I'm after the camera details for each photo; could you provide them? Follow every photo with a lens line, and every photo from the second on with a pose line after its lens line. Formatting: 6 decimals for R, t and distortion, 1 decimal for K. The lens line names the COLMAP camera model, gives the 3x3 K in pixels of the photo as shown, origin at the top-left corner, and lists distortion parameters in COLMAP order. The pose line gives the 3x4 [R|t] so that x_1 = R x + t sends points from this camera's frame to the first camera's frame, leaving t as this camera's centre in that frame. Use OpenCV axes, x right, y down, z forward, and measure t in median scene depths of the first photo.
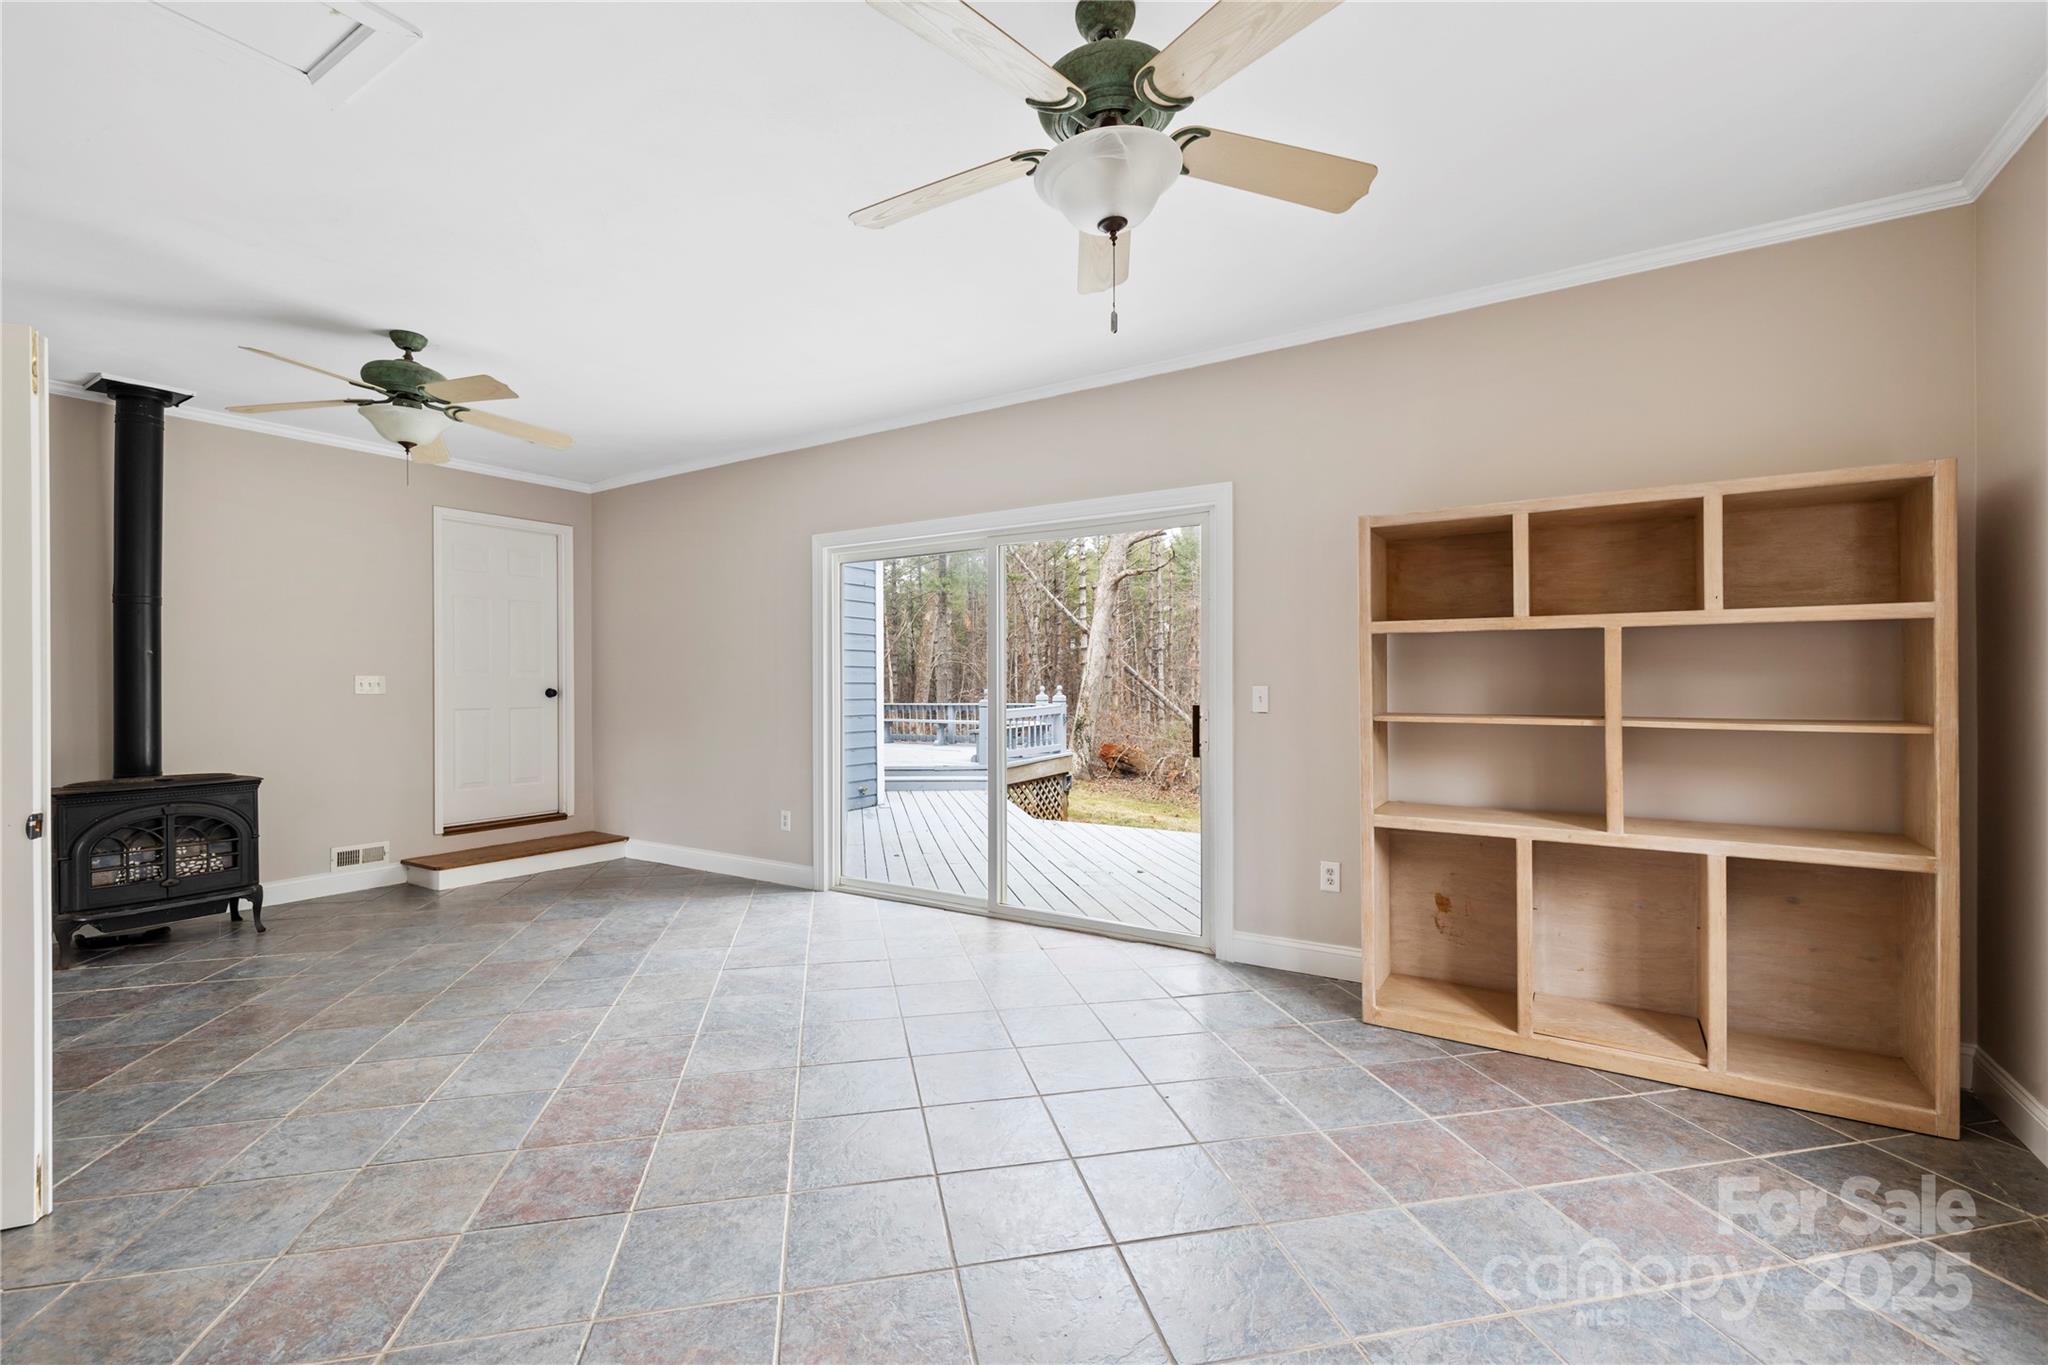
lens RADIAL K [[879.6, 0, 1024.0], [0, 879.6, 682.5], [0, 0, 1]] dist [-0.000124, -0.000001]
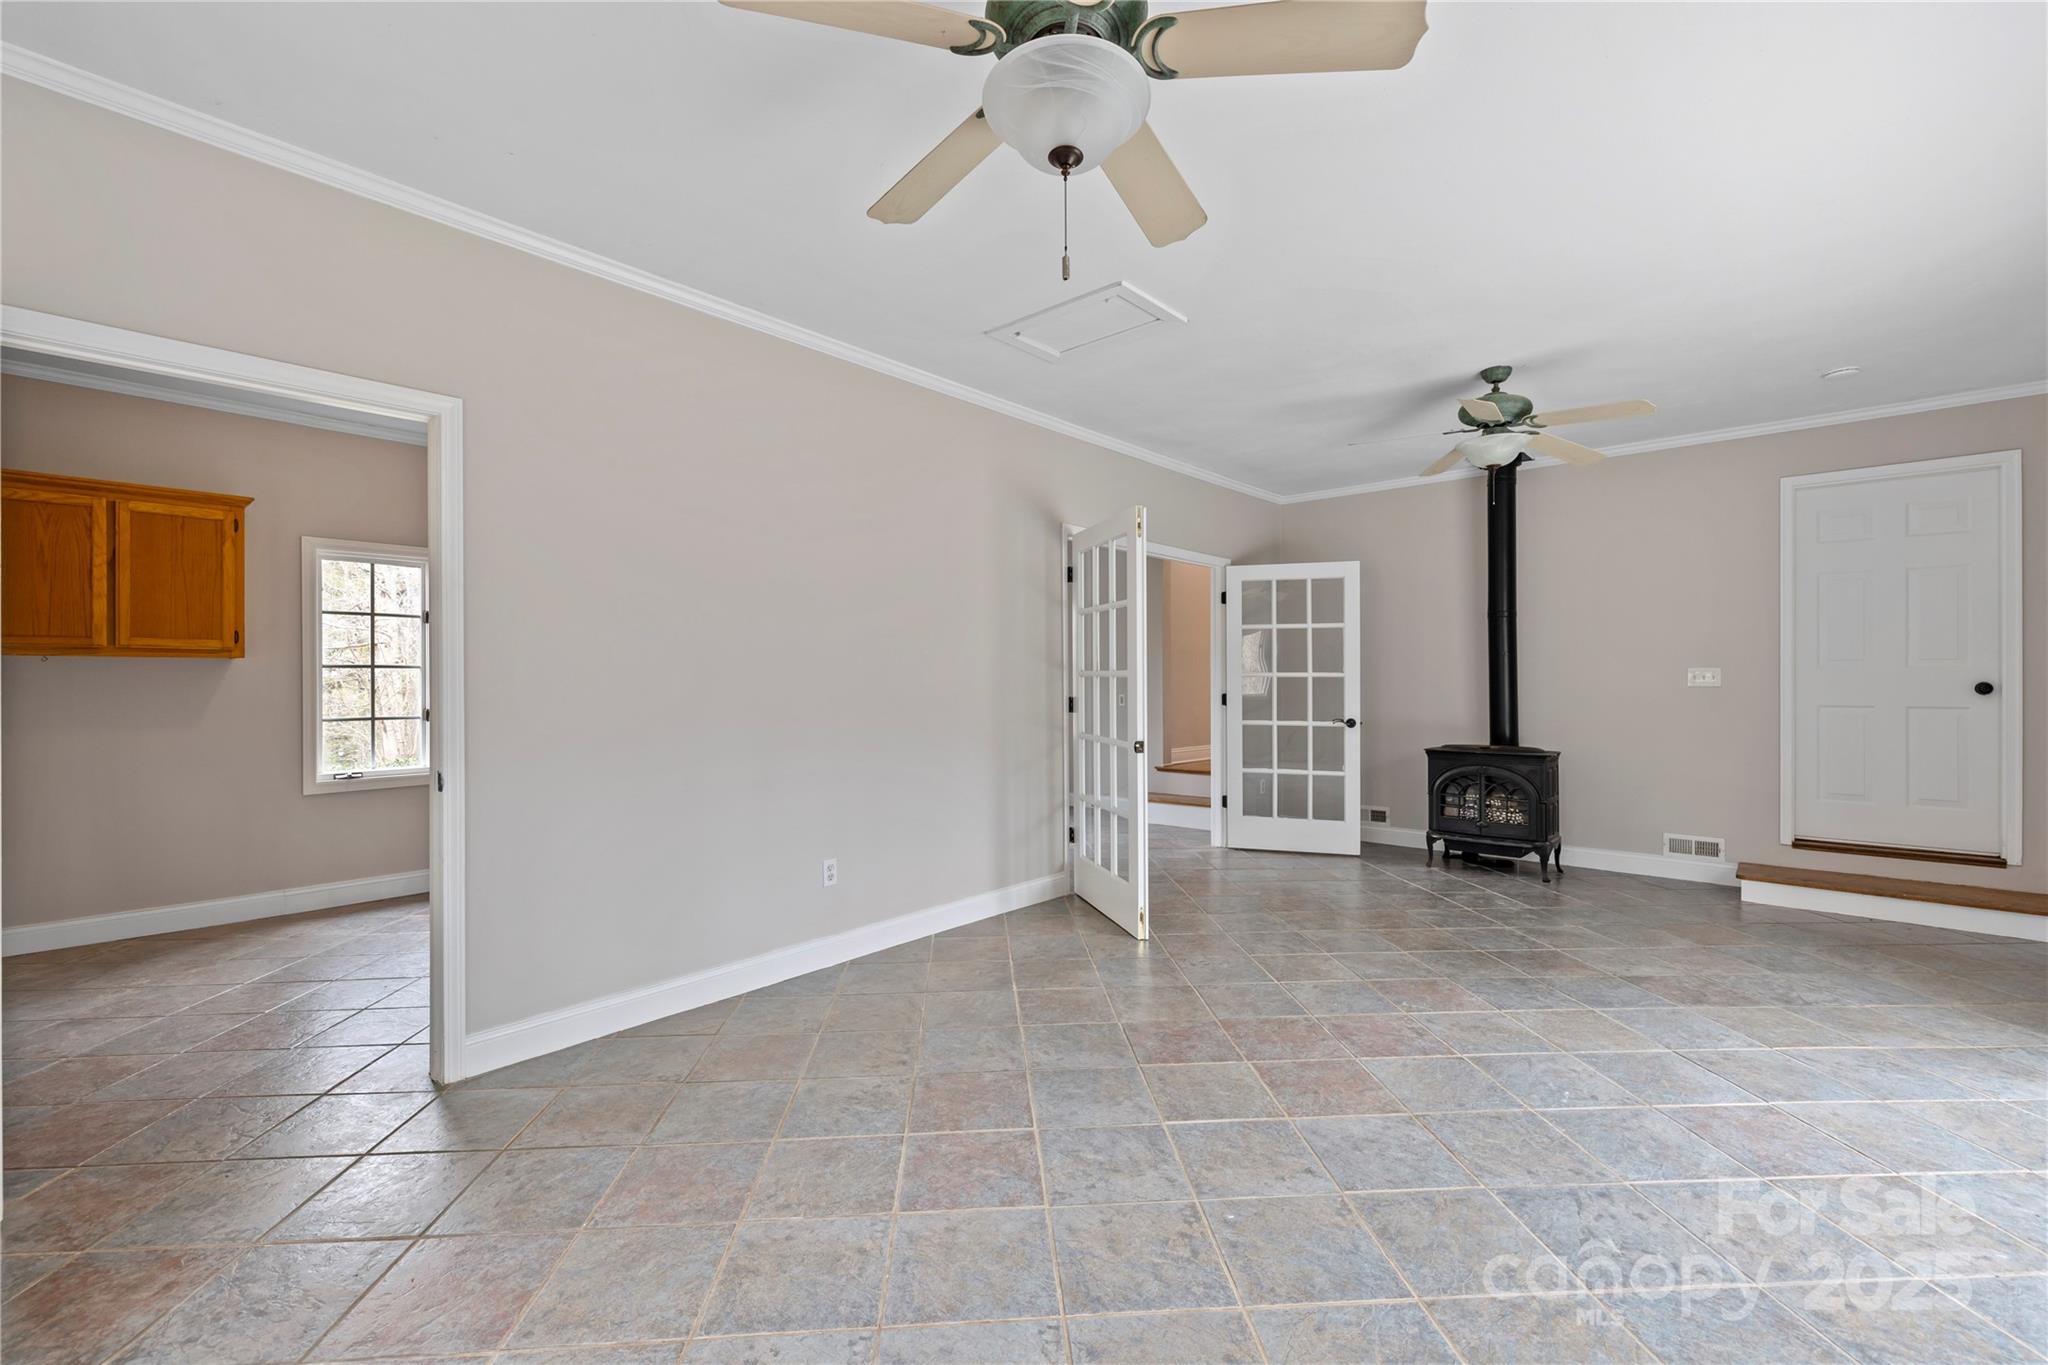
lens RADIAL K [[868.3, 0, 1022.2], [0, 868.3, 678.1], [0, 0, 1]] dist [-0.000274, -0.000132]
pose [[-0.162380, 0.001997, -0.986726, 0.427601], [0.003410, 0.999993, 0.001463, -0.000785], [0.986722, -0.003127, -0.162386, 0.489293]]
